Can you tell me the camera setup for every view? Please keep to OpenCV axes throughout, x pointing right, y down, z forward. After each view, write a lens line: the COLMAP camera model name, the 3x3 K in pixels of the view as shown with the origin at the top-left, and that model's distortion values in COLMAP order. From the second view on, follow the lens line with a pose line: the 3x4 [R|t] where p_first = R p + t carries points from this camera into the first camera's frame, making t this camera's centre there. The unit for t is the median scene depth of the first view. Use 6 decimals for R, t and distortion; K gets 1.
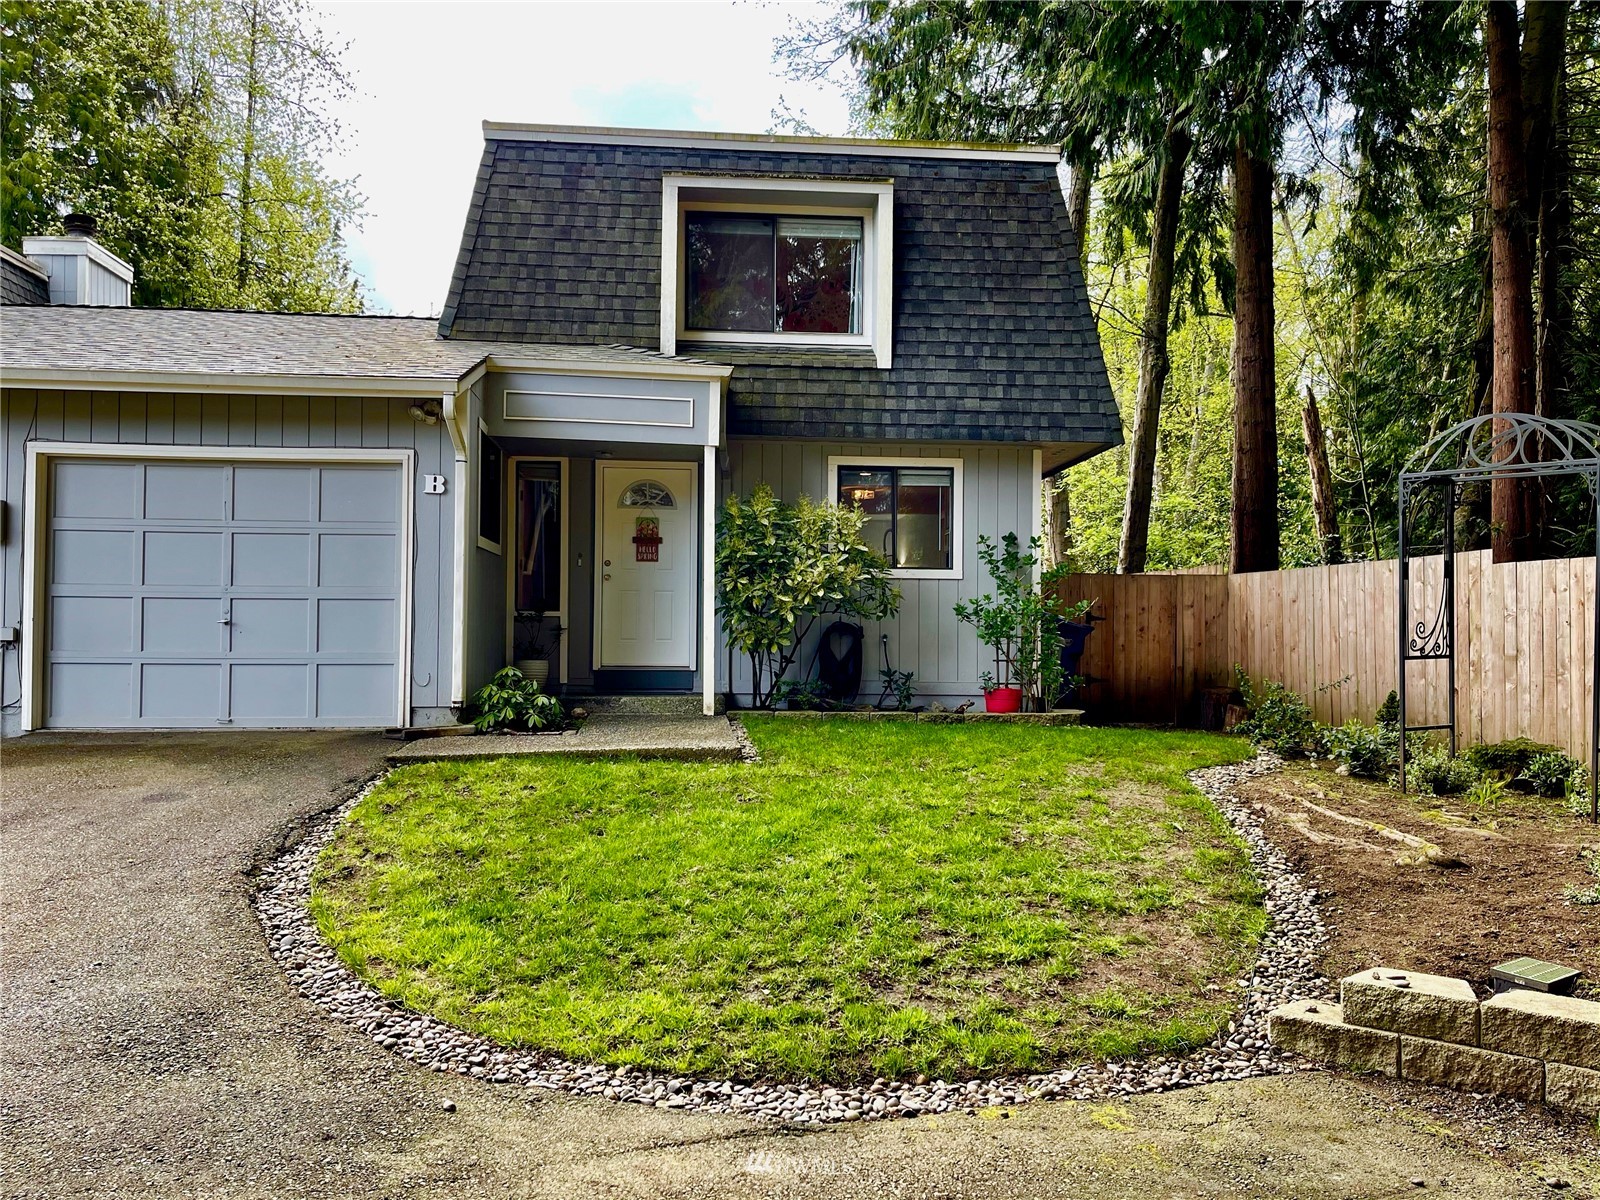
lens RADIAL K [[1284.1, 0, 800.0], [0, 1284.1, 600.0], [0, 0, 1]] dist [0.080929, -0.103150]
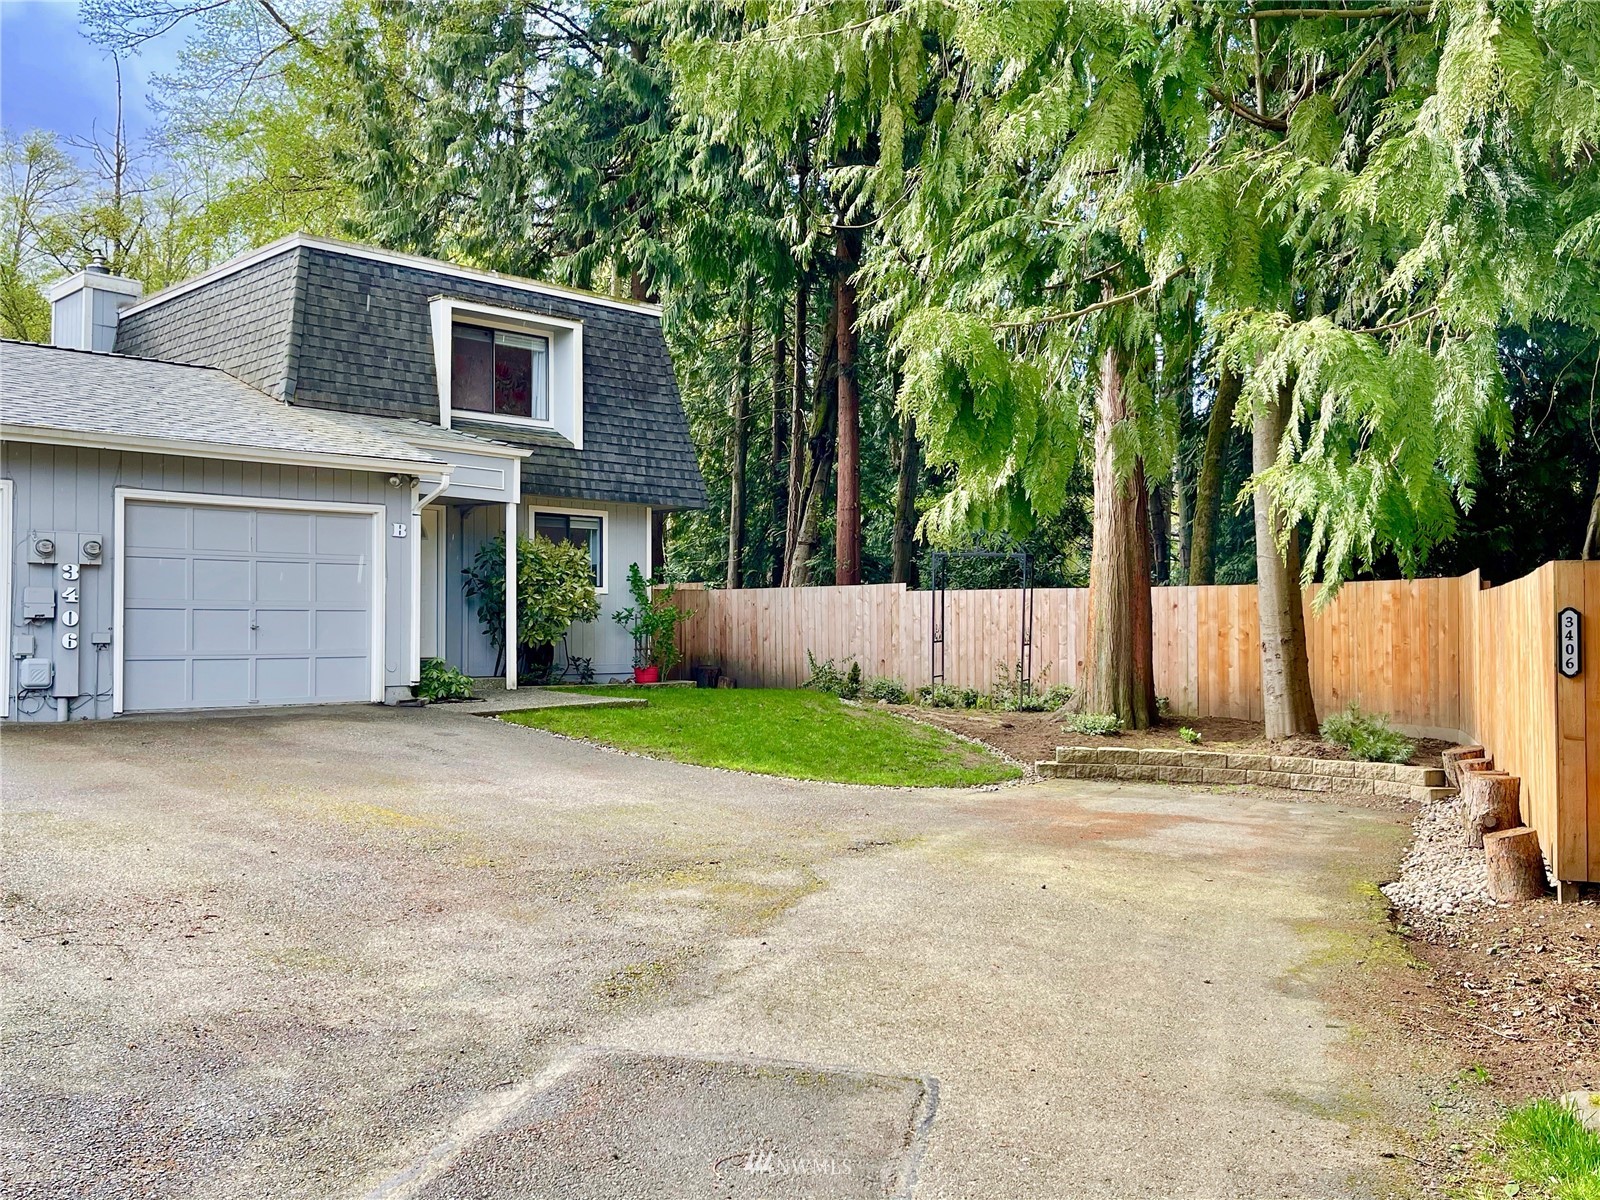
lens RADIAL K [[1472.3, 0, 800.0], [0, 1472.3, 600.0], [0, 0, 1]] dist [0.073049, -0.003438]
pose [[0.770885, 0.006345, 0.636943, -0.802737], [-0.012448, 0.999909, 0.005105, -0.021275], [-0.636853, -0.011864, 0.770894, -0.447513]]
